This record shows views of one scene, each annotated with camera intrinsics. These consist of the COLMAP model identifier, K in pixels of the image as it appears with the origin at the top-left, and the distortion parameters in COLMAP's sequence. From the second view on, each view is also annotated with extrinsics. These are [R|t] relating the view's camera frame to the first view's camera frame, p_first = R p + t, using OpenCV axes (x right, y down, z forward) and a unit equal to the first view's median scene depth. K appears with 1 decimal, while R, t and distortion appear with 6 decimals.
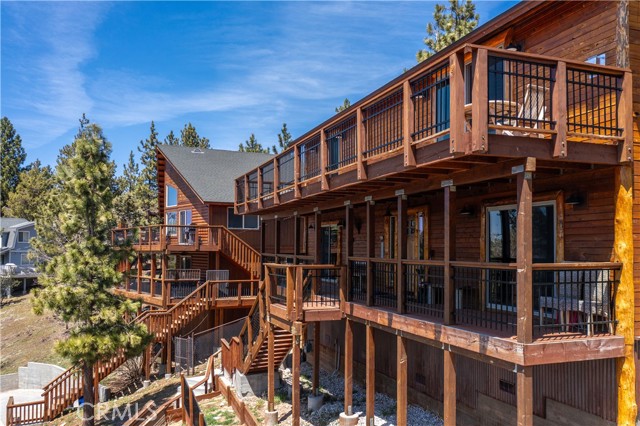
lens RADIAL K [[526.1, 0, 318.8], [0, 526.1, 235.8], [0, 0, 1]] dist [0.007432, 0.007660]
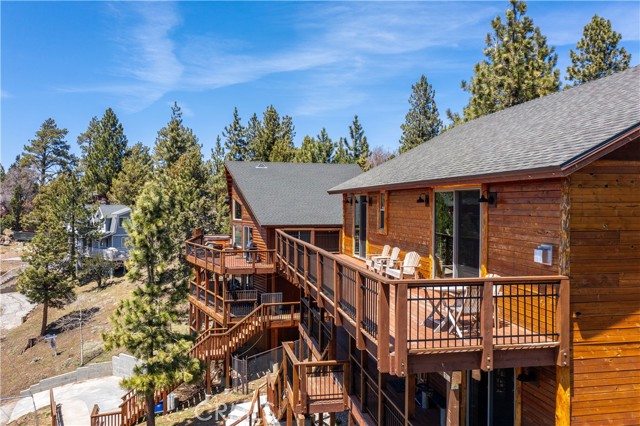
lens RADIAL K [[516.9, 0, 320.0], [0, 516.9, 213.0], [0, 0, 1]] dist [0.013977, 0.000803]
pose [[0.985734, 0.002886, -0.168283, 0.088285], [0.003791, 0.999219, 0.039342, -0.149225], [0.168266, -0.039419, 0.984953, -0.021950]]
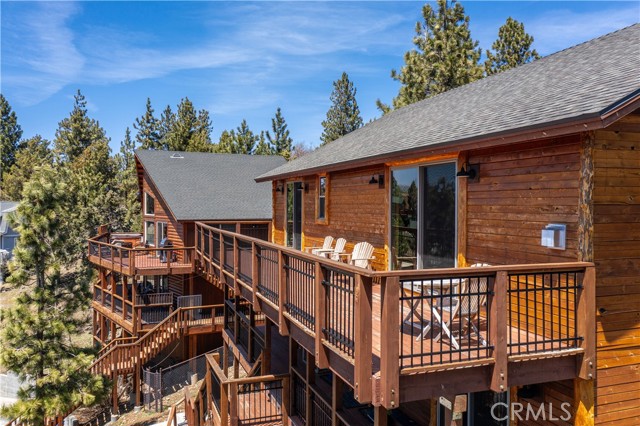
lens RADIAL K [[516.9, 0, 320.0], [0, 516.9, 213.0], [0, 0, 1]] dist [0.013977, 0.000803]
pose [[0.999950, 0.000459, -0.009940, 0.058054], [-0.000067, 0.999224, 0.039393, -0.130641], [0.009950, -0.039390, 0.999174, 0.068574]]
